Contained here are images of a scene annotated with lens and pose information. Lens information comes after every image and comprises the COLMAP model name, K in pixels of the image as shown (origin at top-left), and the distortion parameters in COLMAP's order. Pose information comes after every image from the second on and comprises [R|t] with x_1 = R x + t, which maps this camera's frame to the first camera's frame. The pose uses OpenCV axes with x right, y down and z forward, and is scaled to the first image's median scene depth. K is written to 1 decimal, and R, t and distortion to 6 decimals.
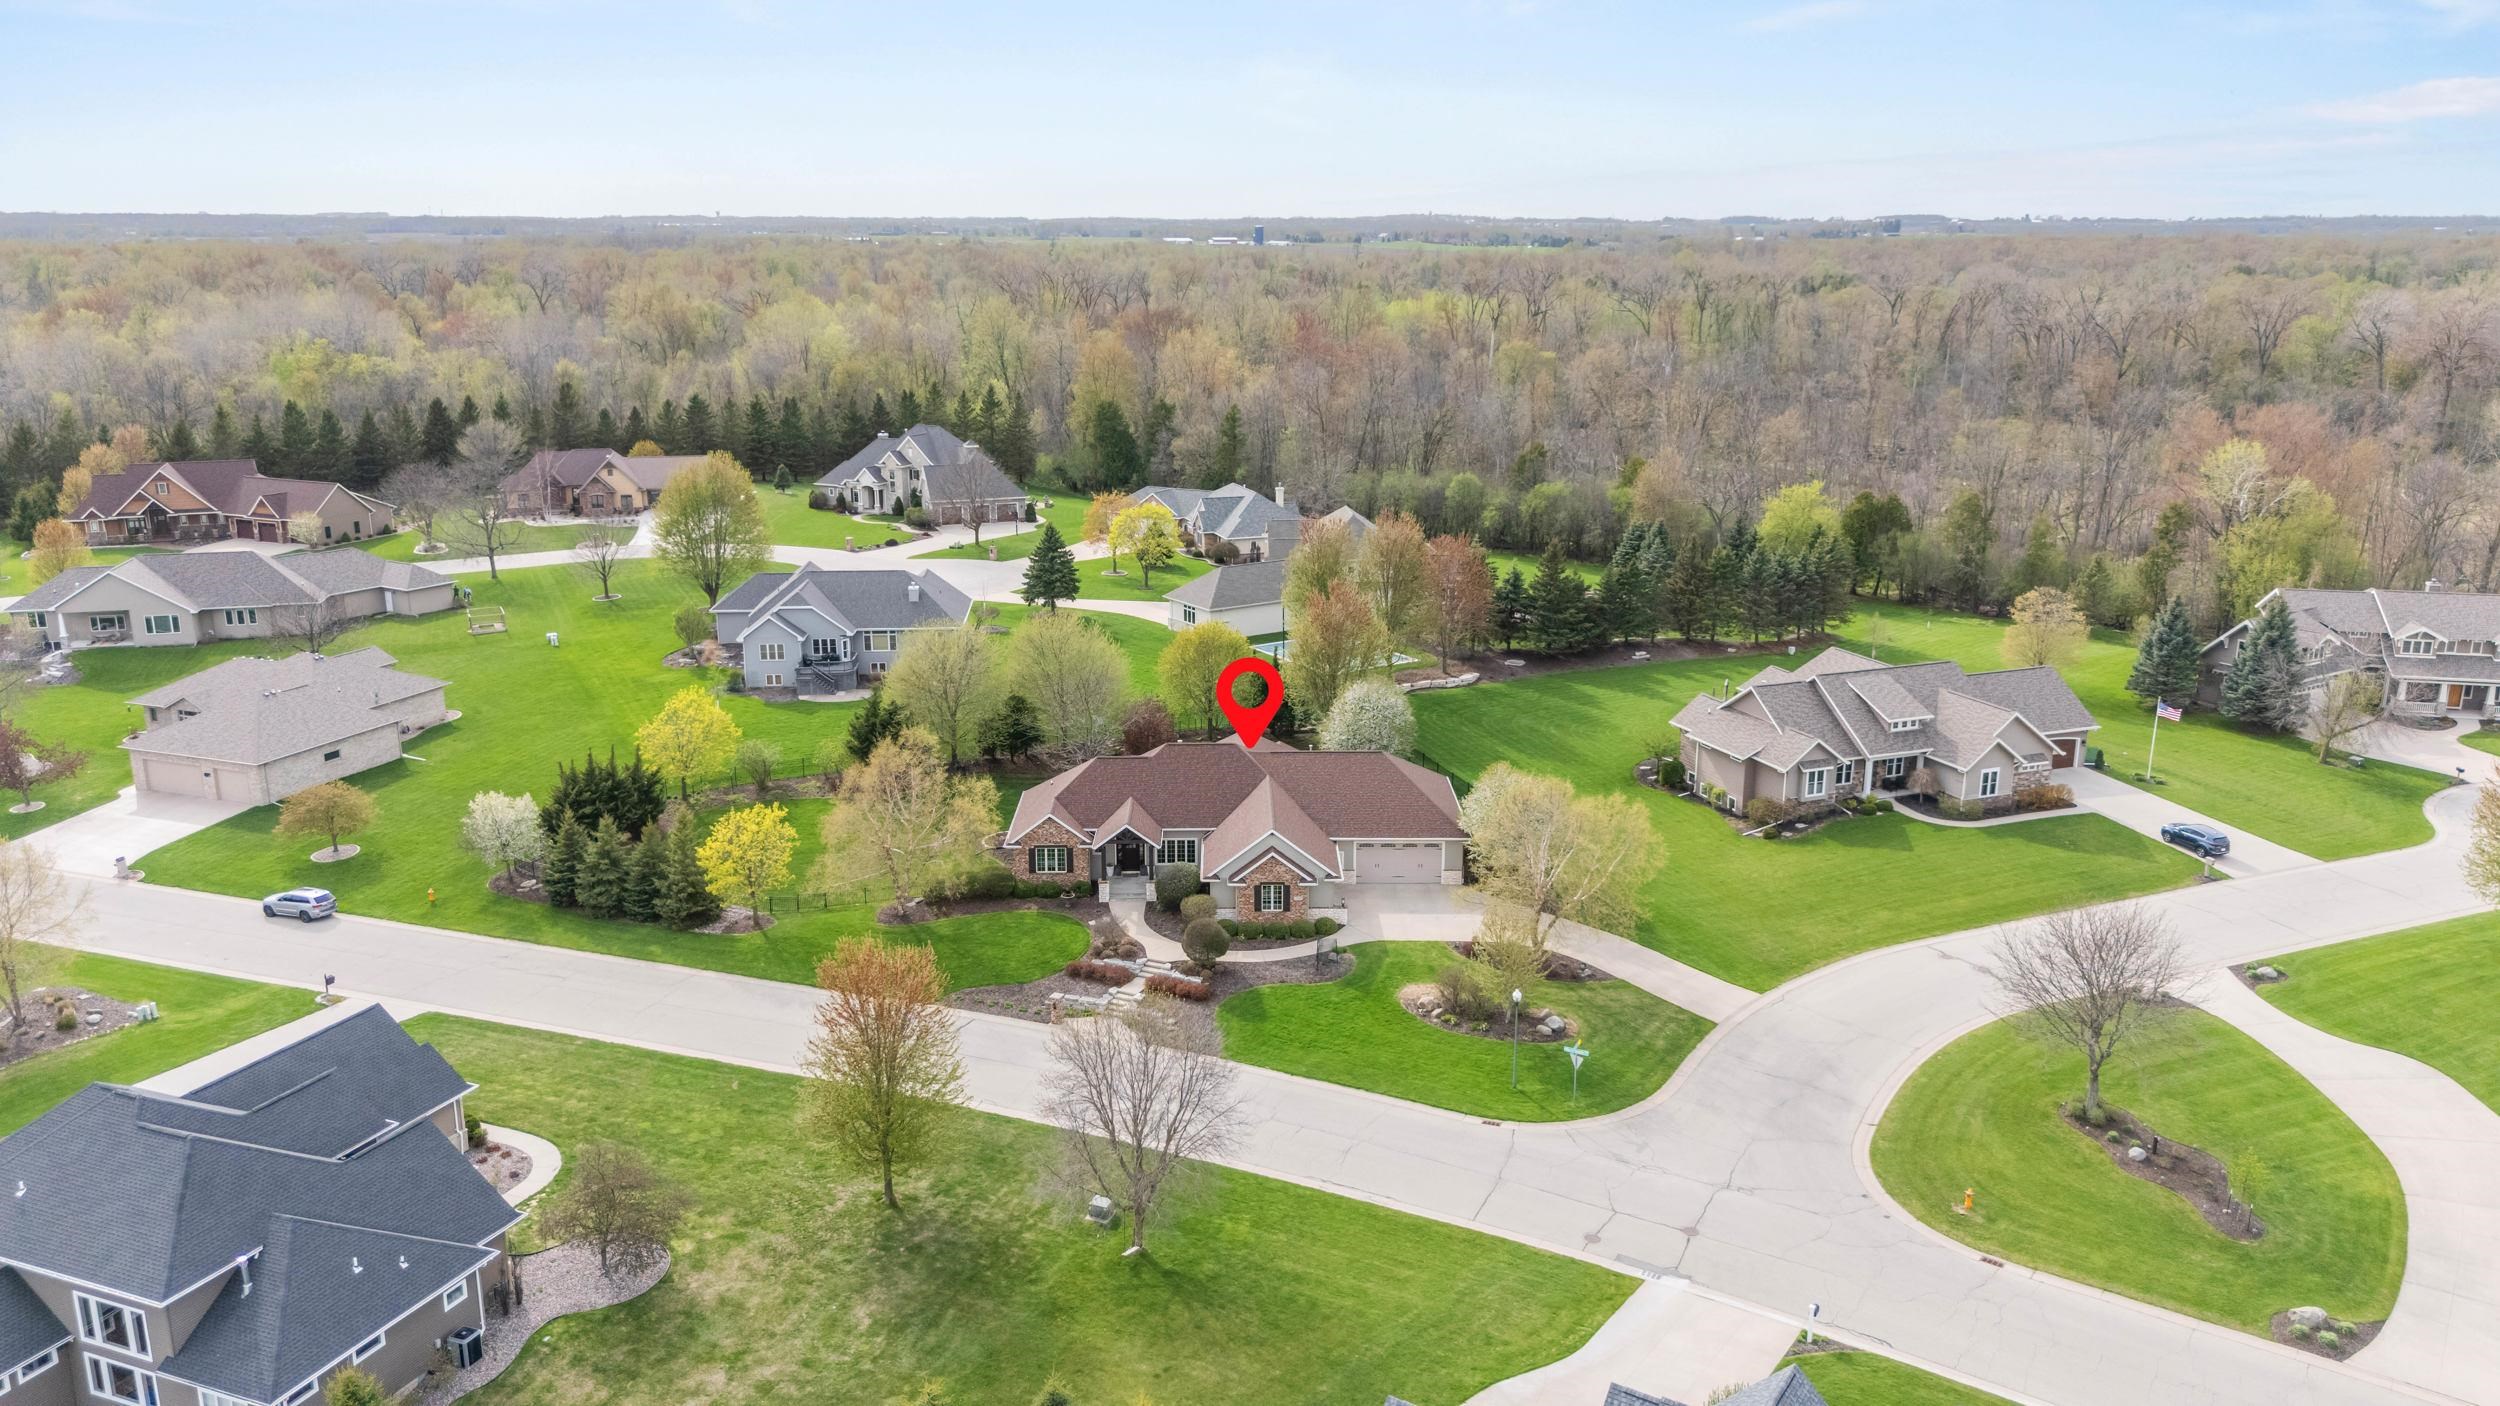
lens RADIAL K [[1825.9, 0, 1252.6], [0, 1825.9, 687.2], [0, 0, 1]] dist [0.059742, -0.054294]
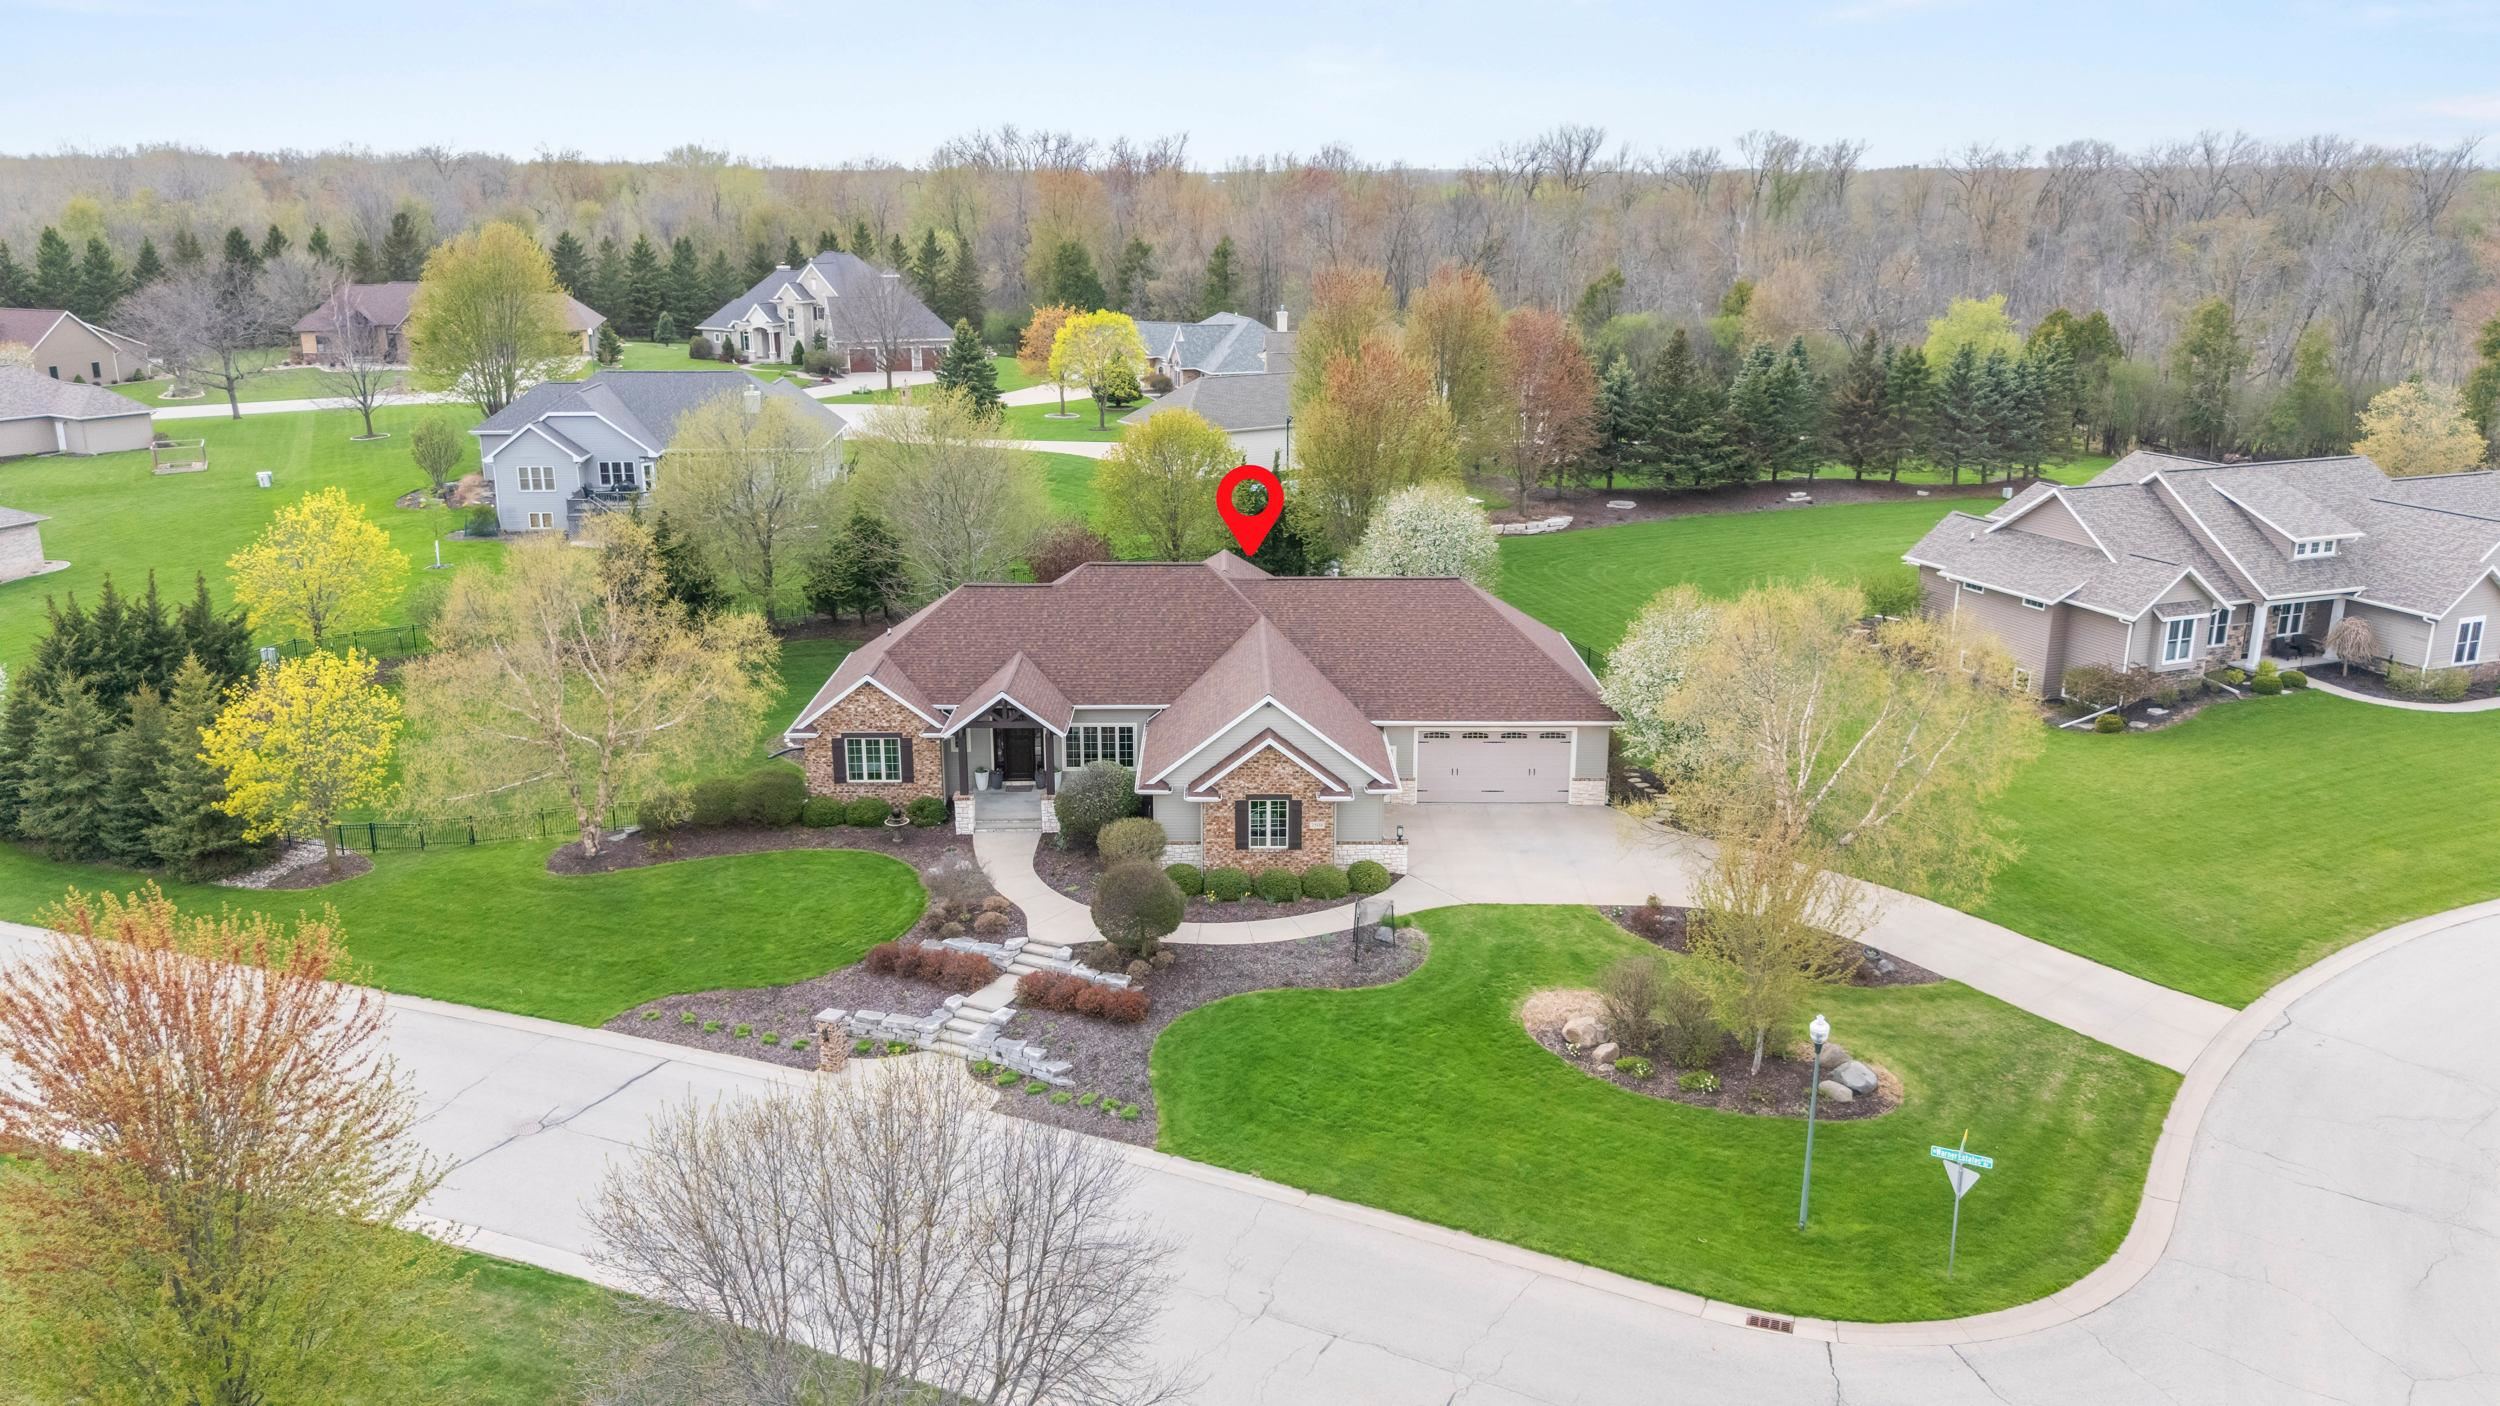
lens RADIAL K [[1825.9, 0, 1256.2], [0, 1825.9, 712.6], [0, 0, 1]] dist [0.059742, -0.054294]
pose [[0.999998, 0.001515, 0.001515, 0.005322], [-0.001568, 0.999359, 0.035777, 0.053879], [-0.001460, -0.035779, 0.999359, 0.395369]]
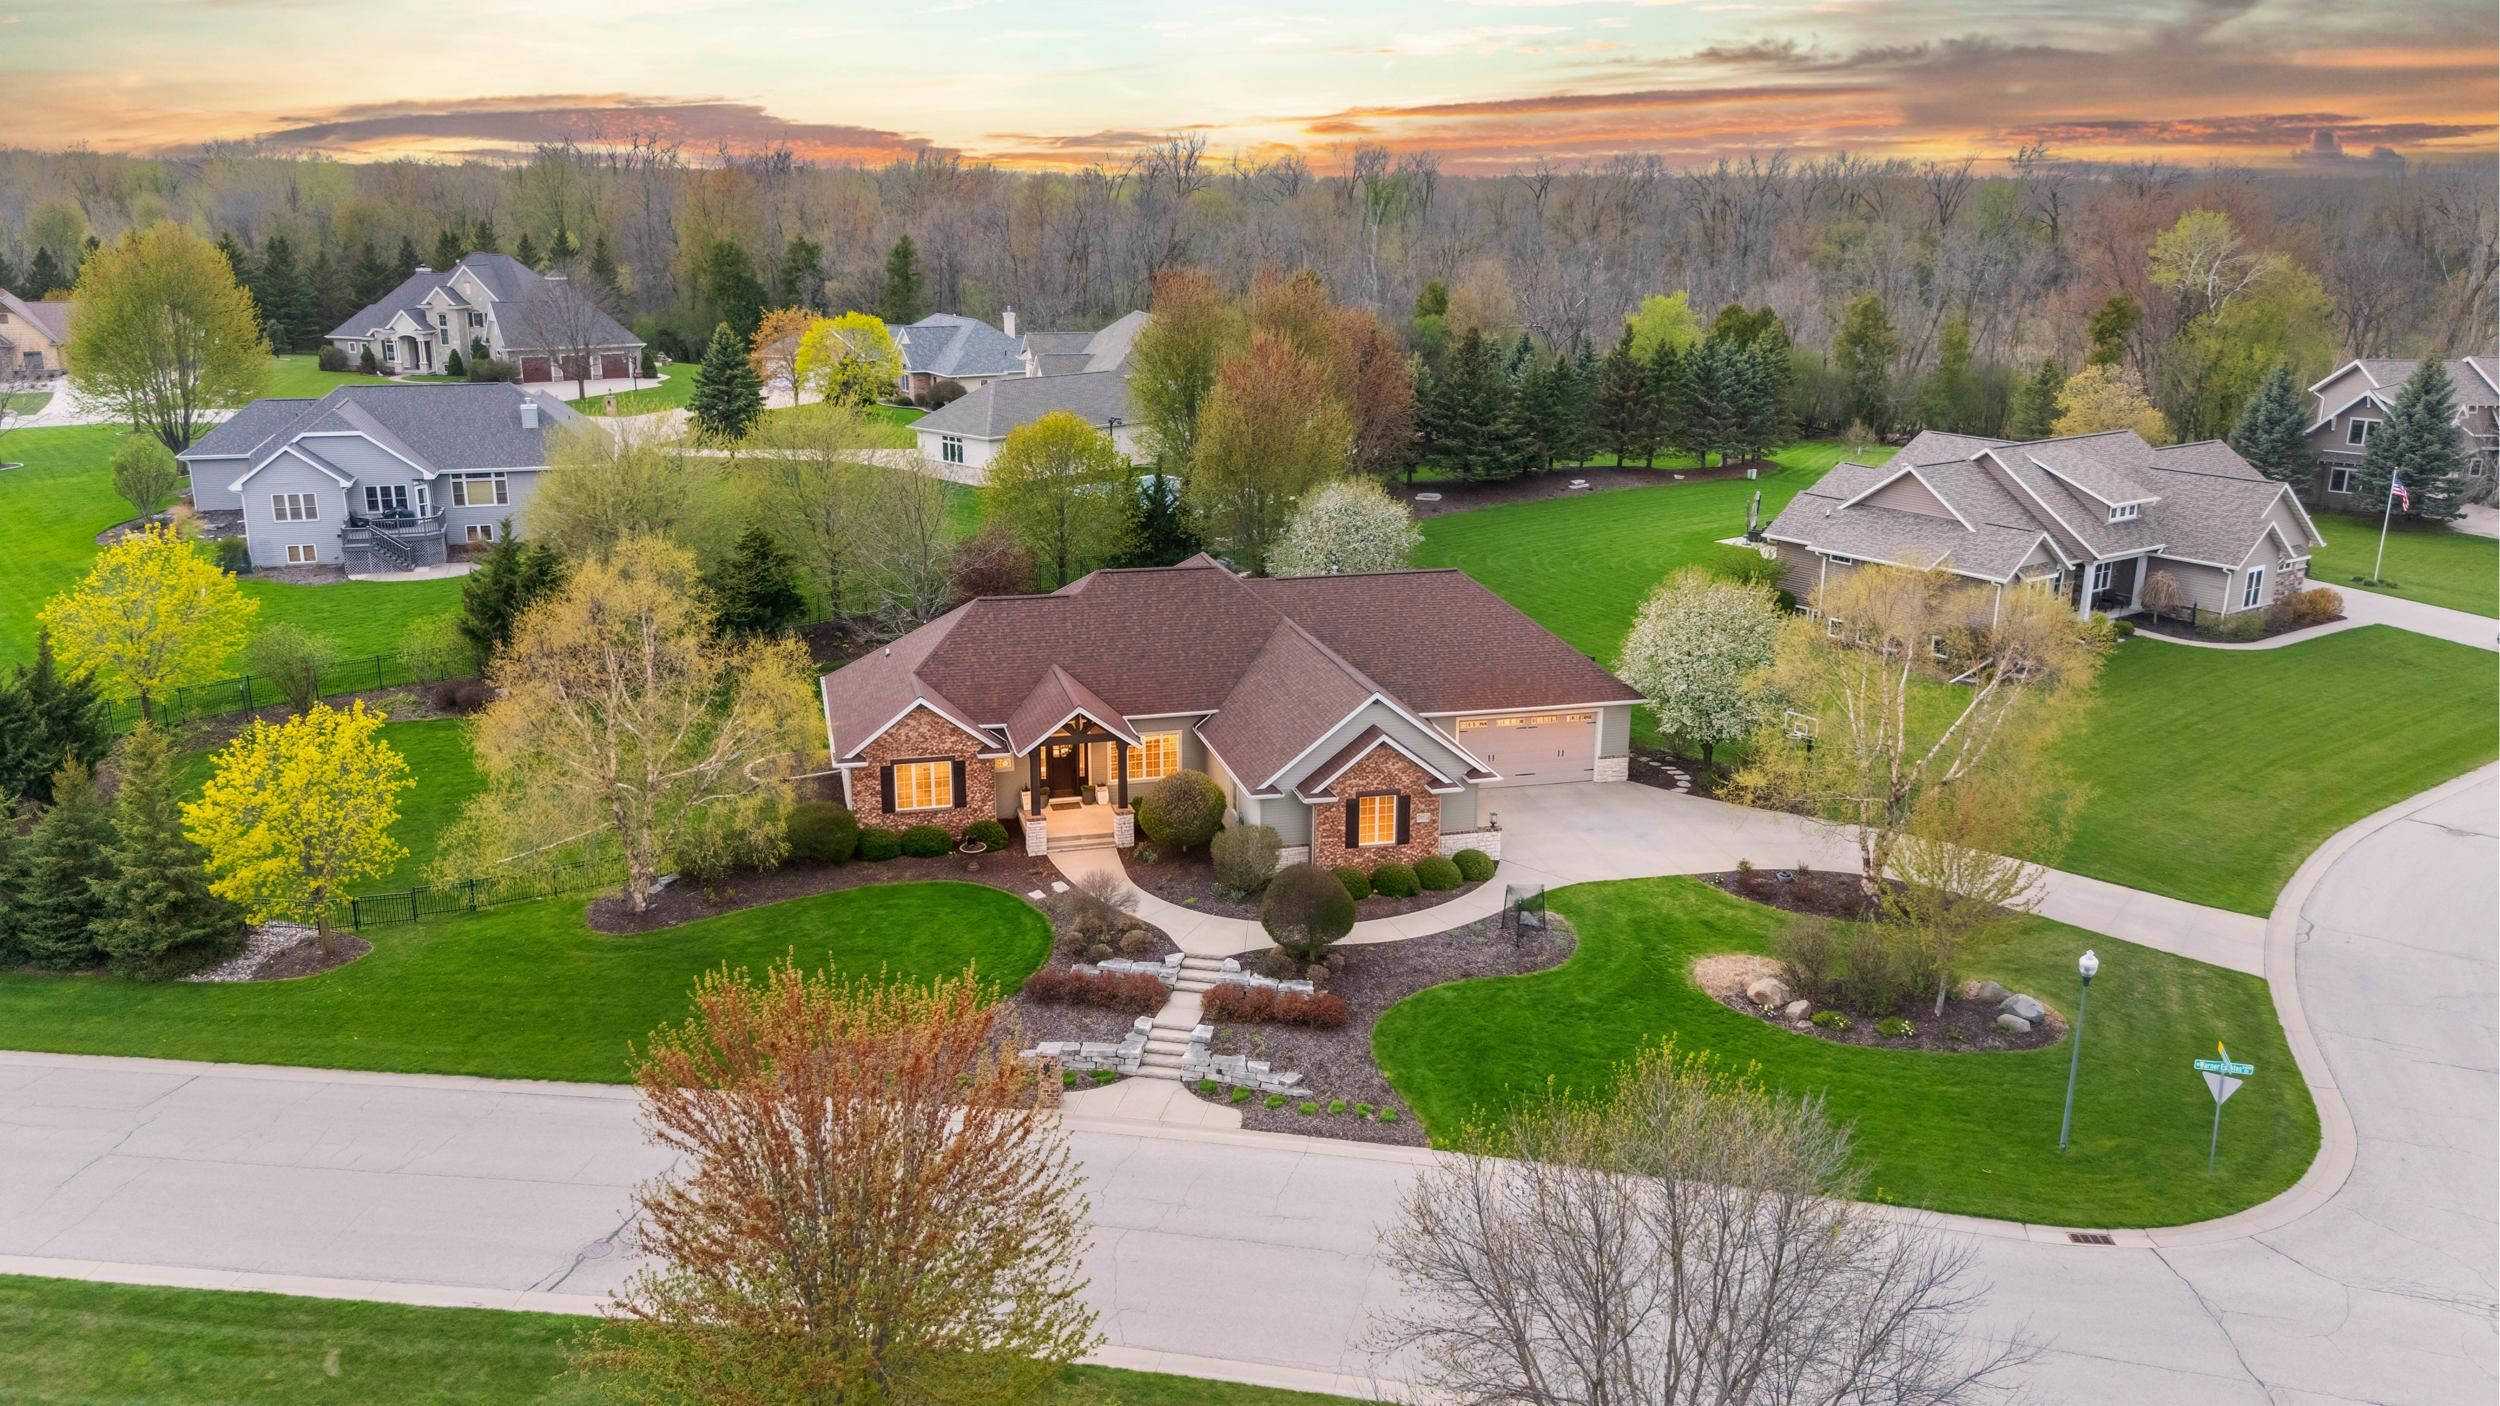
lens RADIAL K [[1825.9, 0, 1248.3], [0, 1825.9, 711.1], [0, 0, 1]] dist [0.059742, -0.054294]
pose [[0.971453, -0.059188, 0.229729, -0.125254], [0.051229, 0.997867, 0.040465, 0.050383], [-0.231634, -0.027541, 0.972413, 0.411875]]
